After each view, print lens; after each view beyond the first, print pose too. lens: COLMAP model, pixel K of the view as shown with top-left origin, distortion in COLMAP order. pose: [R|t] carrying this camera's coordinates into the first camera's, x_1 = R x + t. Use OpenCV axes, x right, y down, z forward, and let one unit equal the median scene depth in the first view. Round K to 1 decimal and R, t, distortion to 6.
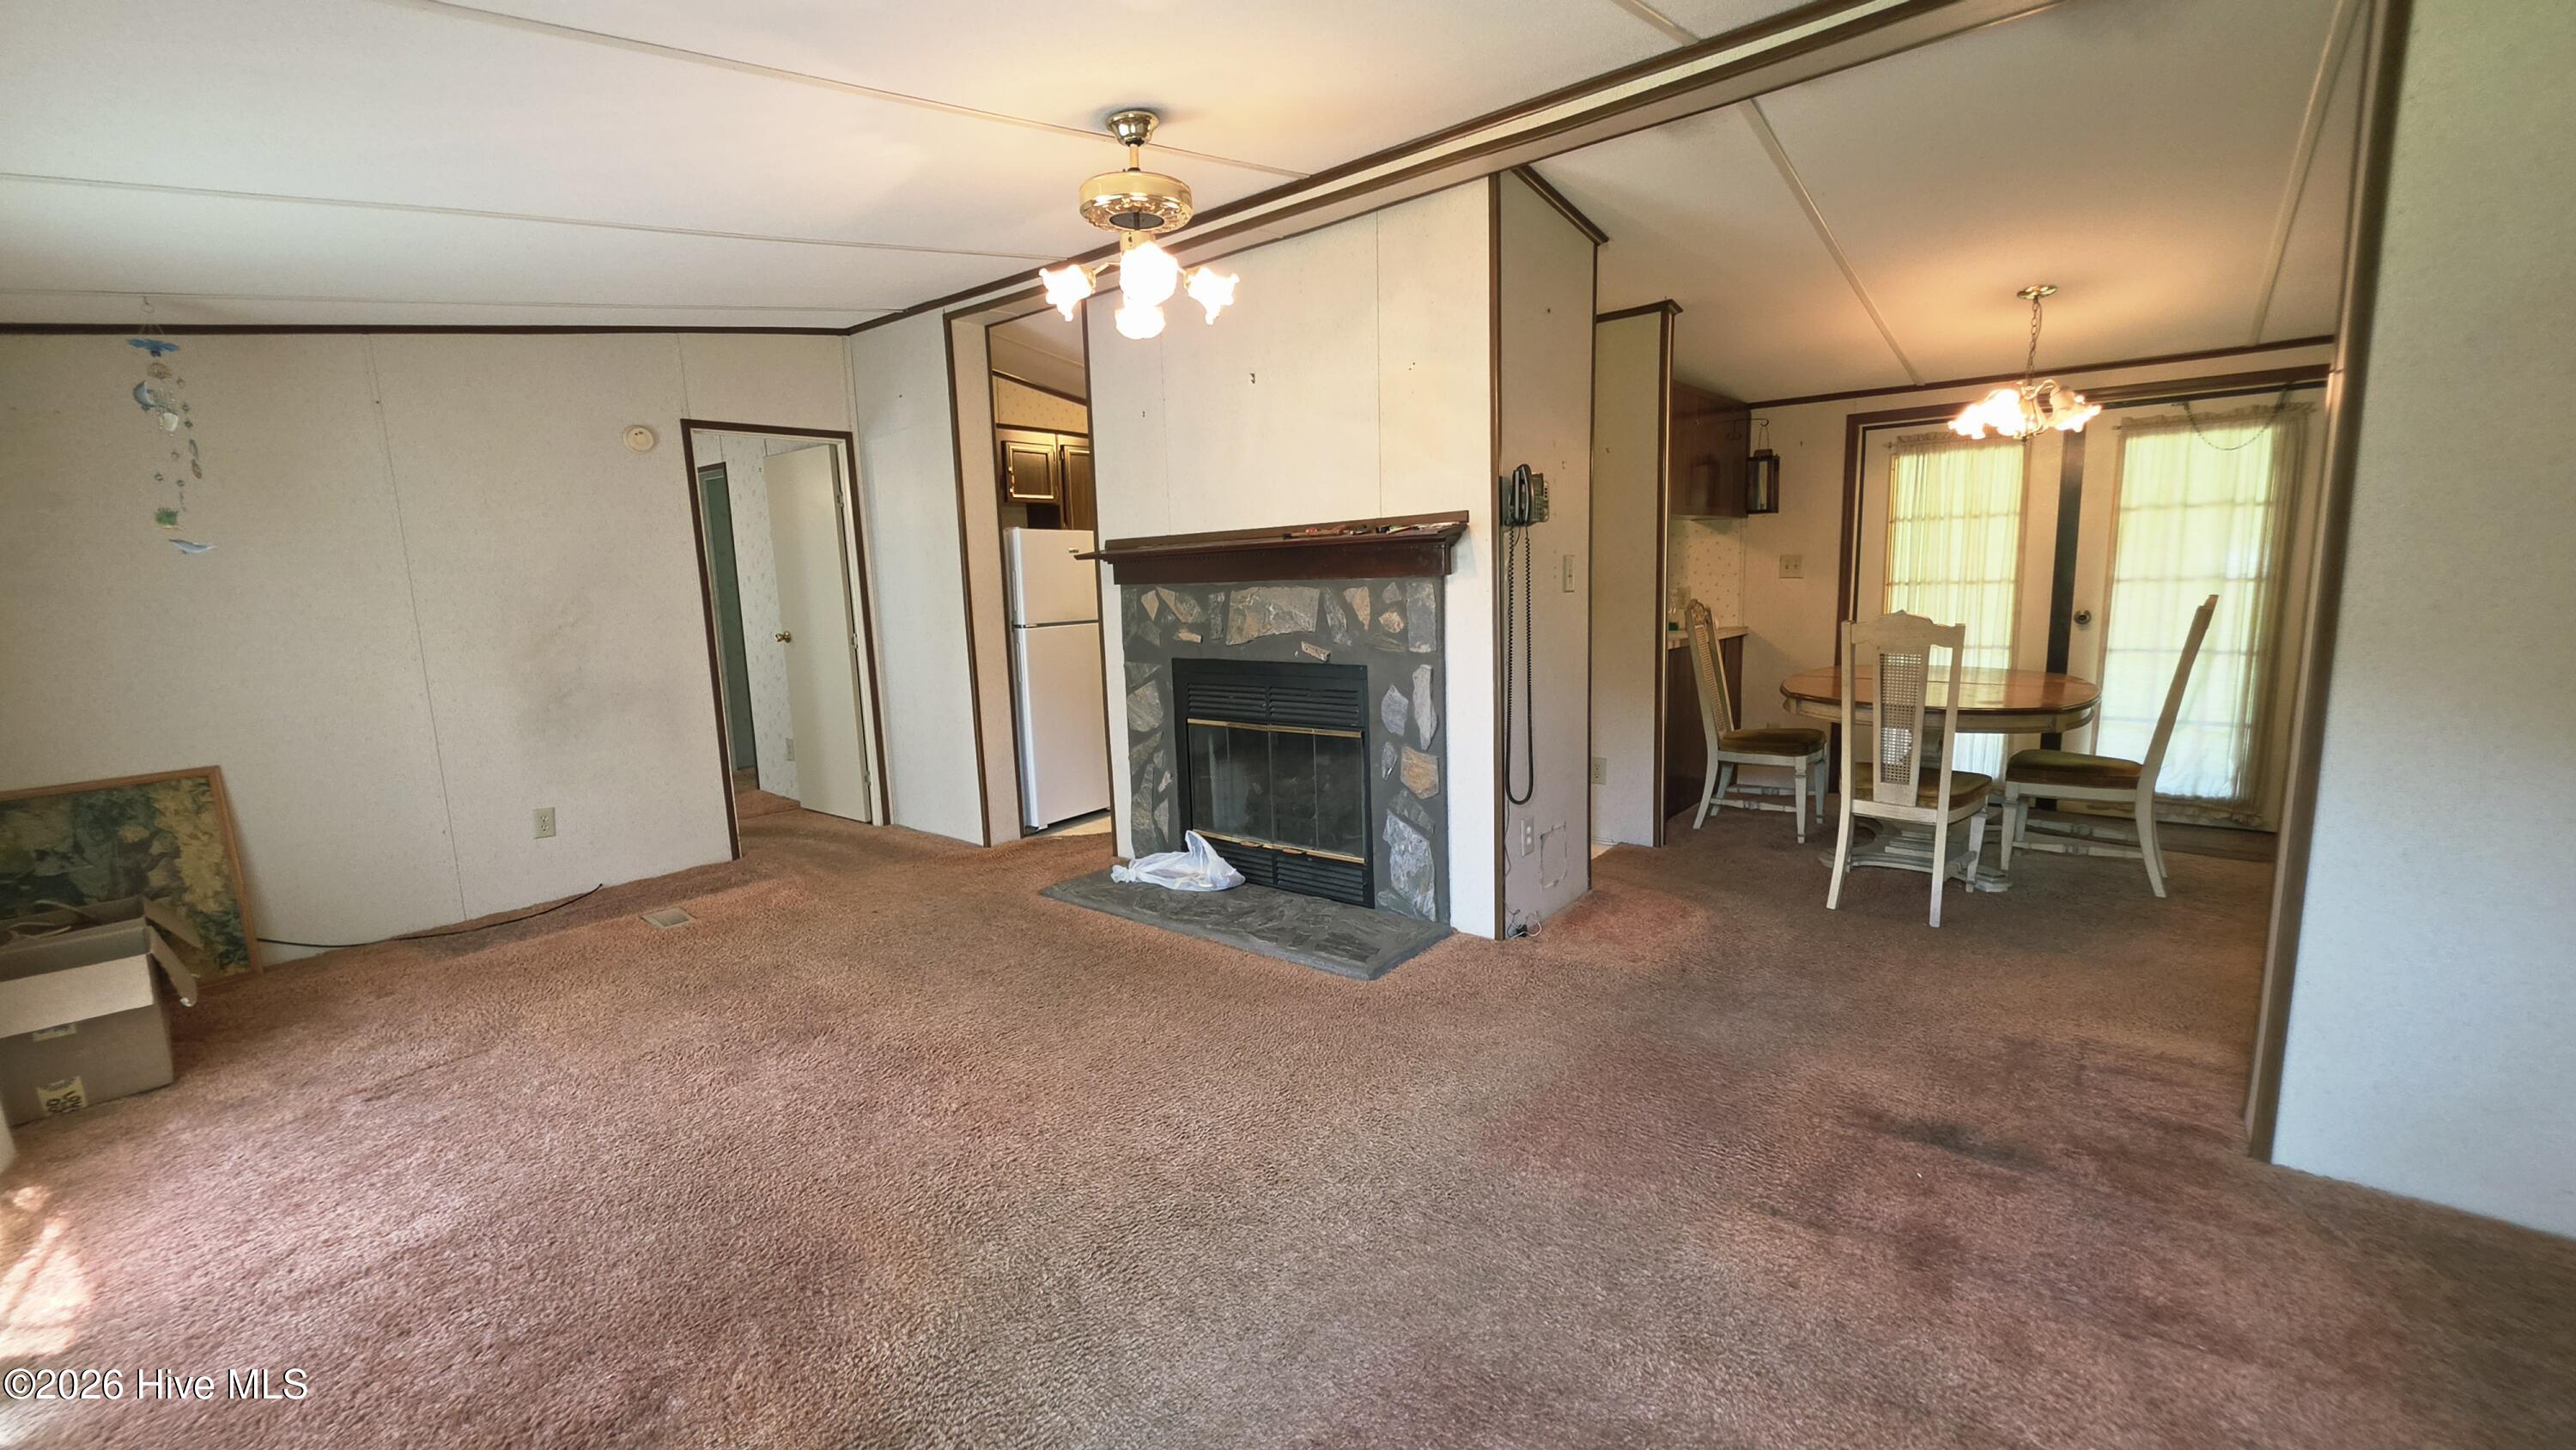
lens RADIAL K [[1037.1, 0, 1295.9], [0, 1037.1, 726.3], [0, 0, 1]] dist [-0.005615, 0.001797]
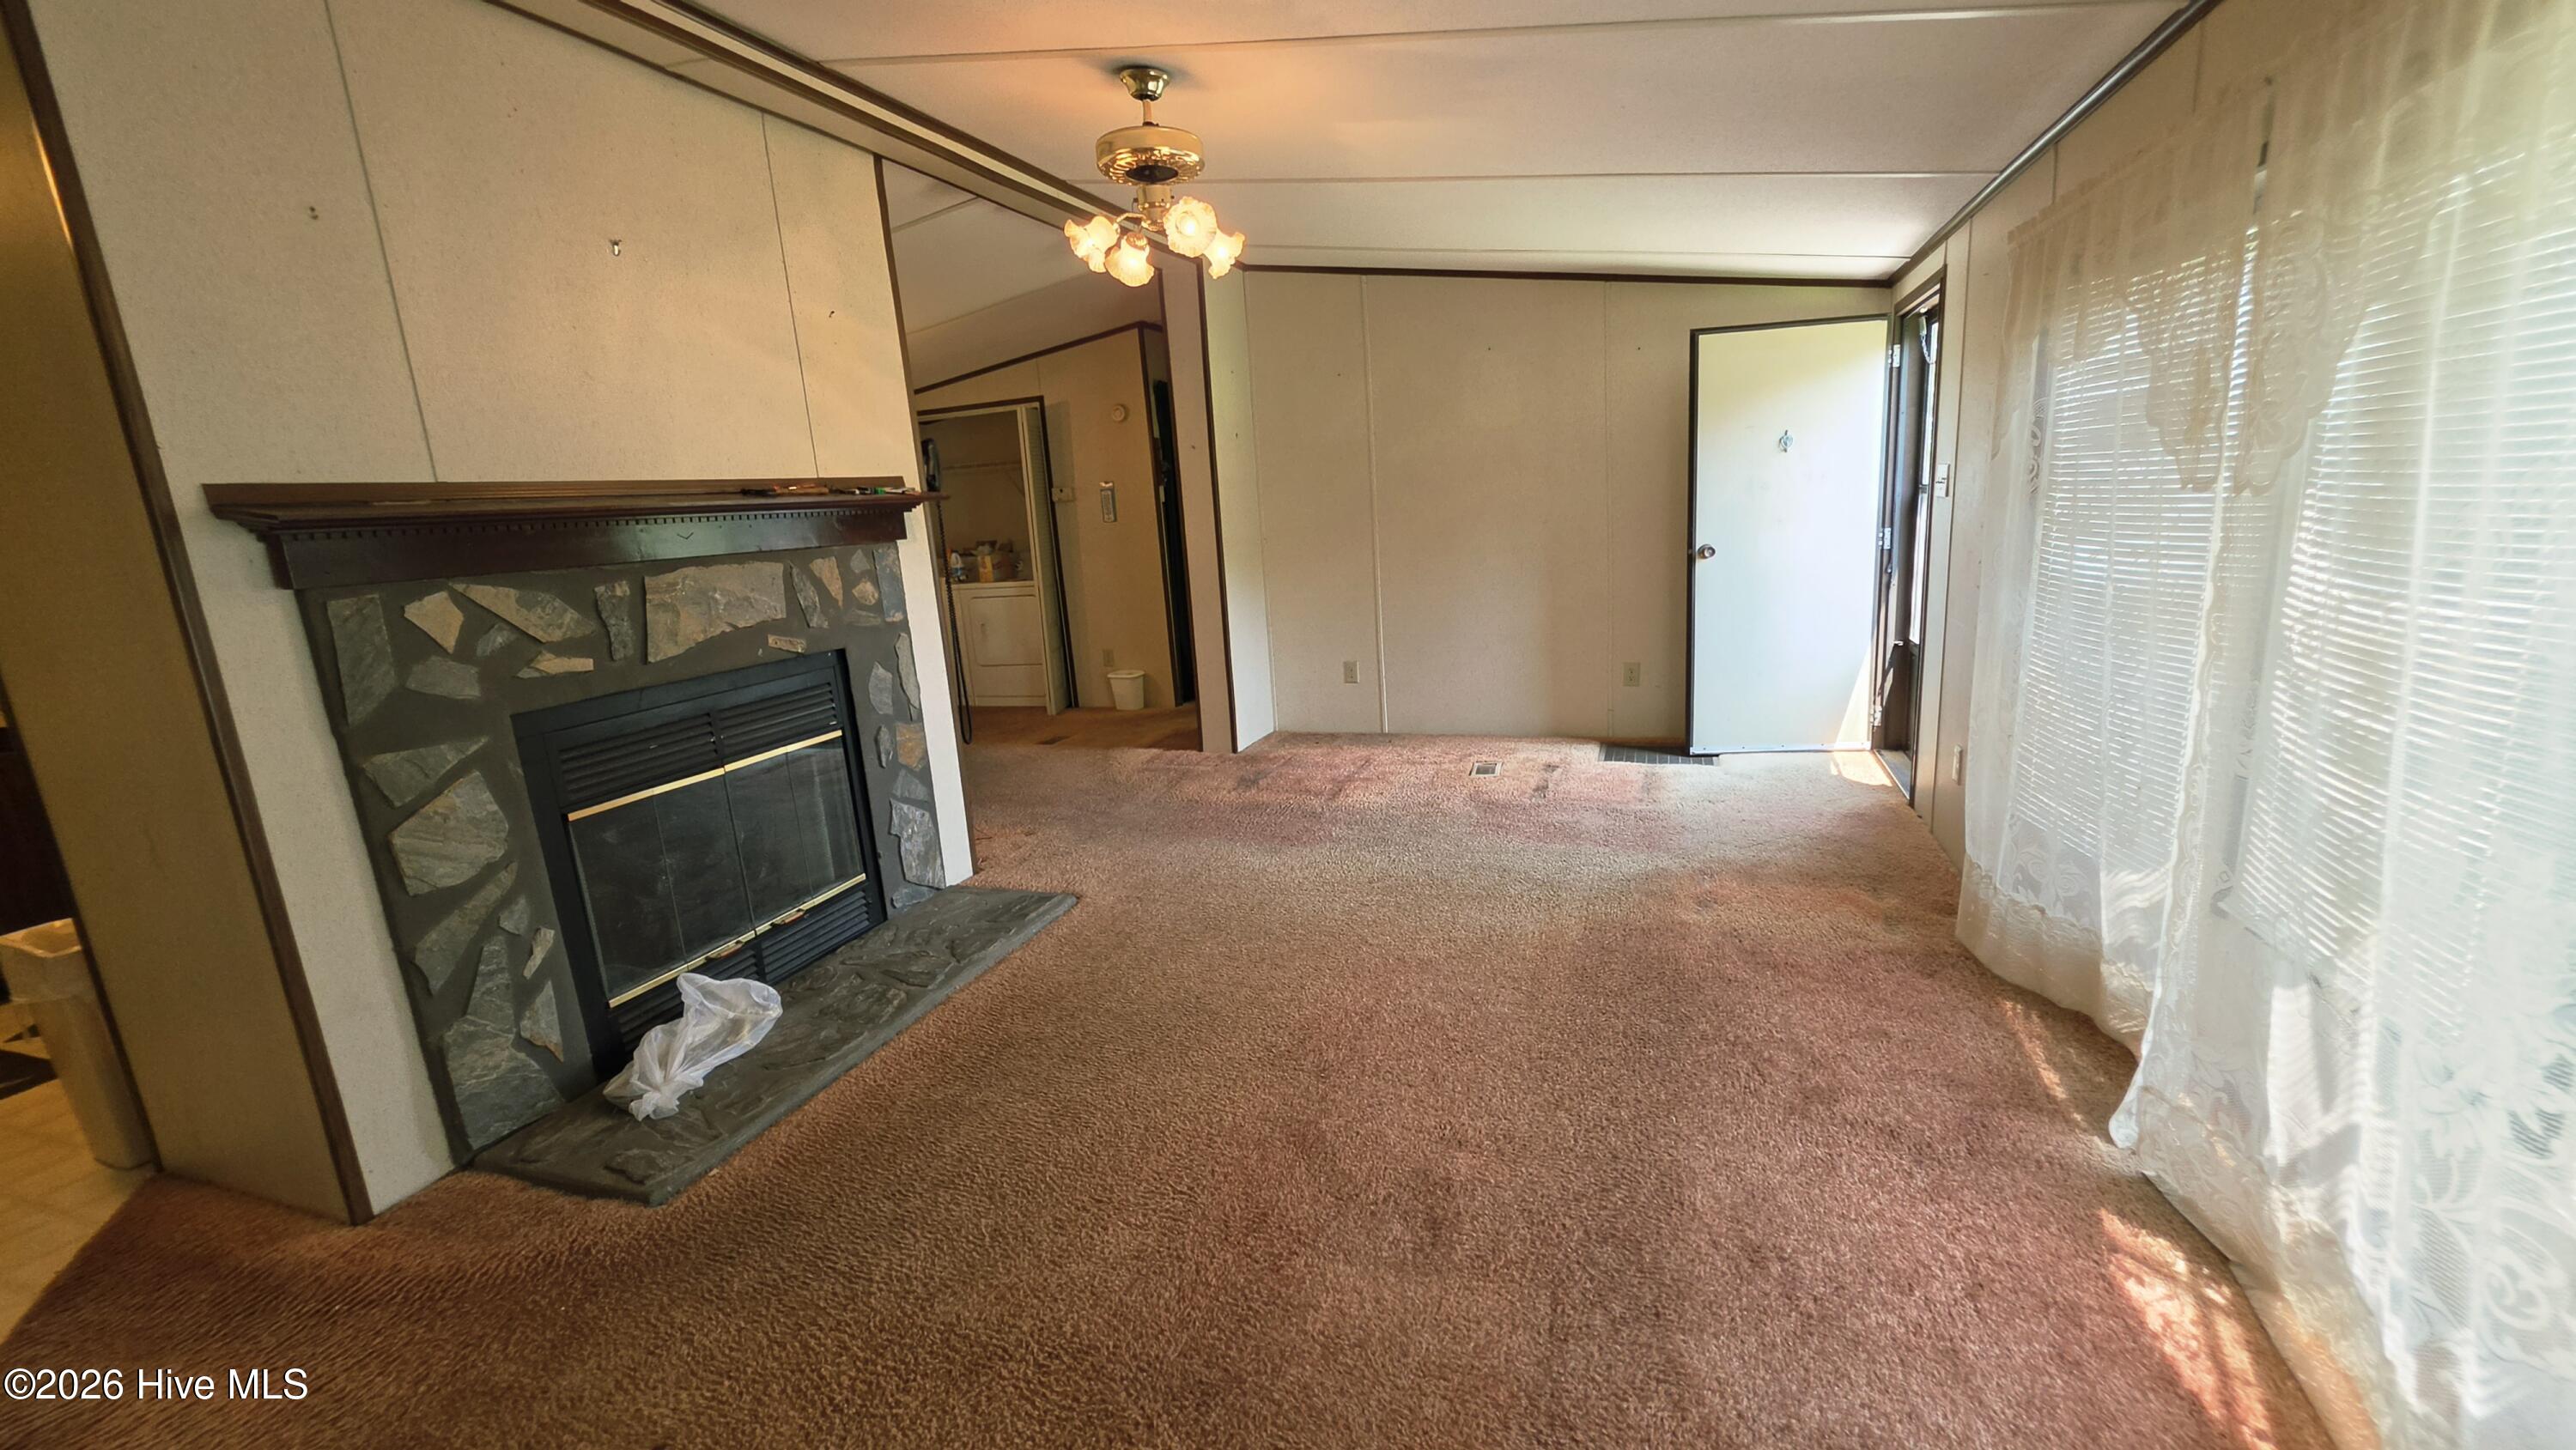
lens RADIAL K [[1037.1, 0, 1313.0], [0, 1037.1, 722.8], [0, 0, 1]] dist [-0.005615, 0.001797]
pose [[-0.348886, -0.143539, 0.926108, -0.876766], [0.205869, 0.952325, 0.225157, -0.112926], [-0.914274, 0.269211, -0.302702, 0.919108]]
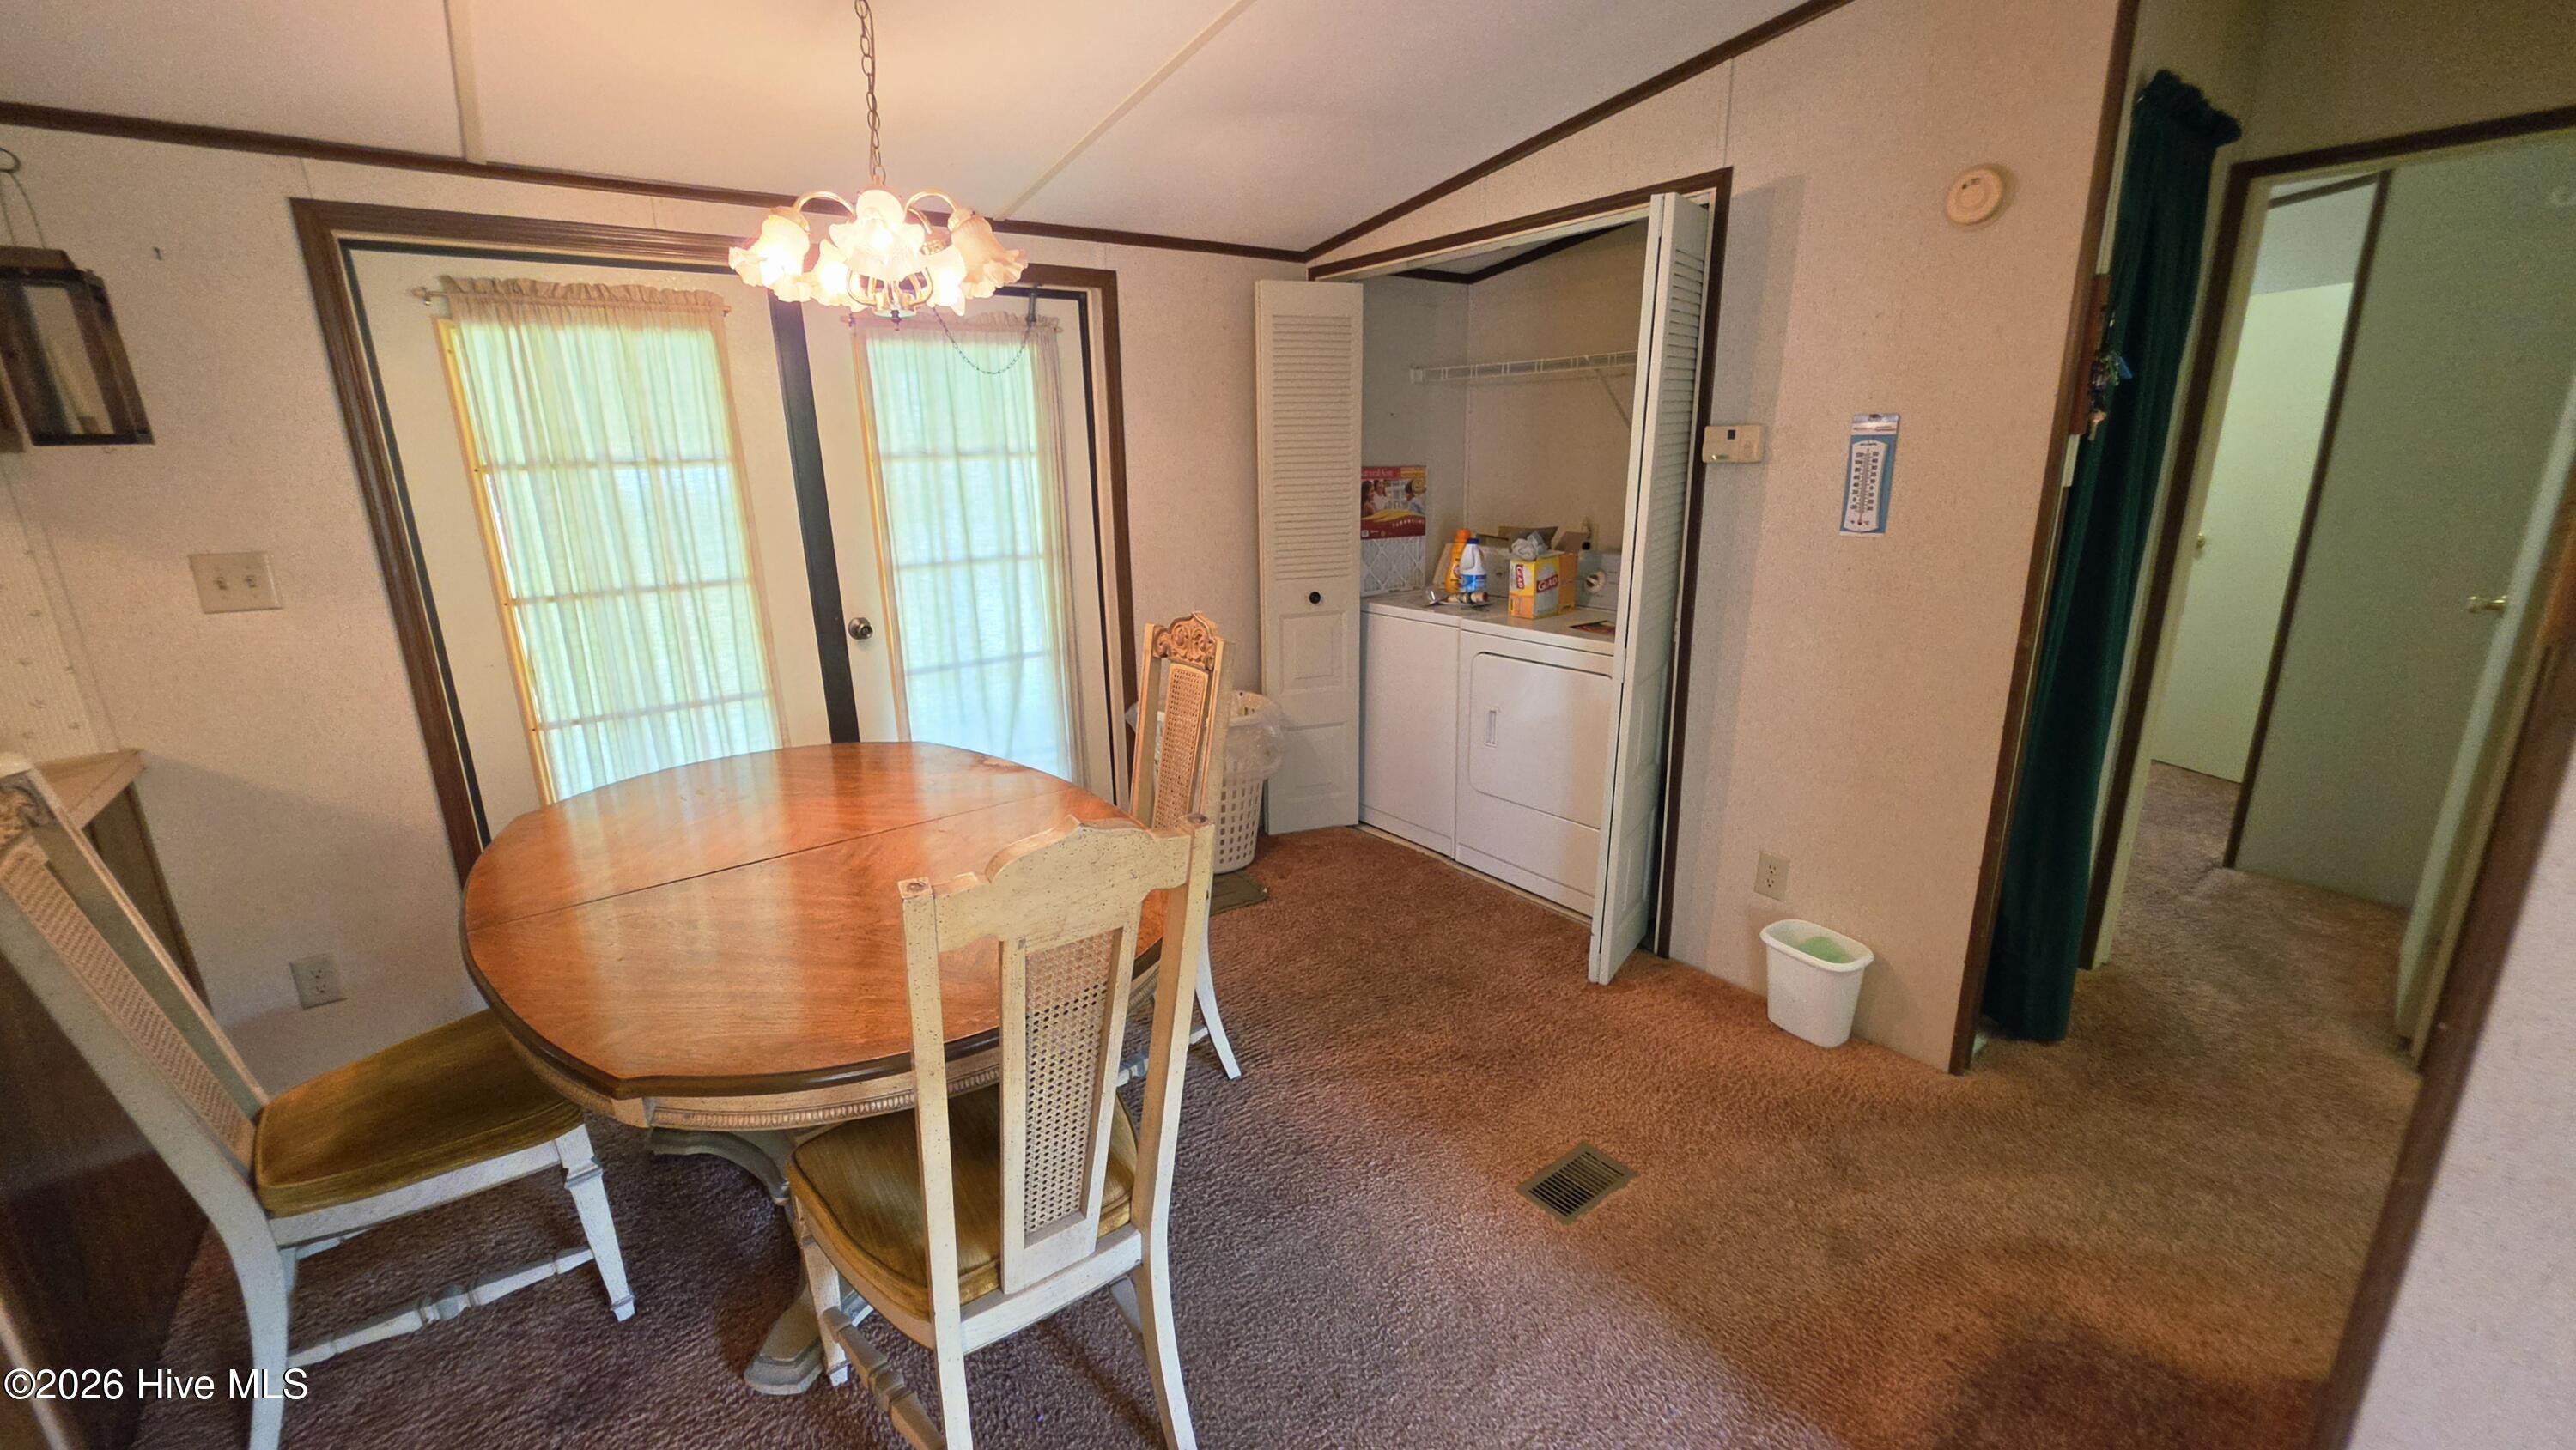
lens RADIAL K [[1037.1, 0, 1288.5], [0, 1037.1, 722.6], [0, 0, 1]] dist [-0.005615, 0.001797]
pose [[0.224295, -0.233010, 0.946255, 0.278548], [0.153132, 0.967359, 0.201909, -0.181364], [-0.962415, 0.099615, 0.252655, 0.788059]]
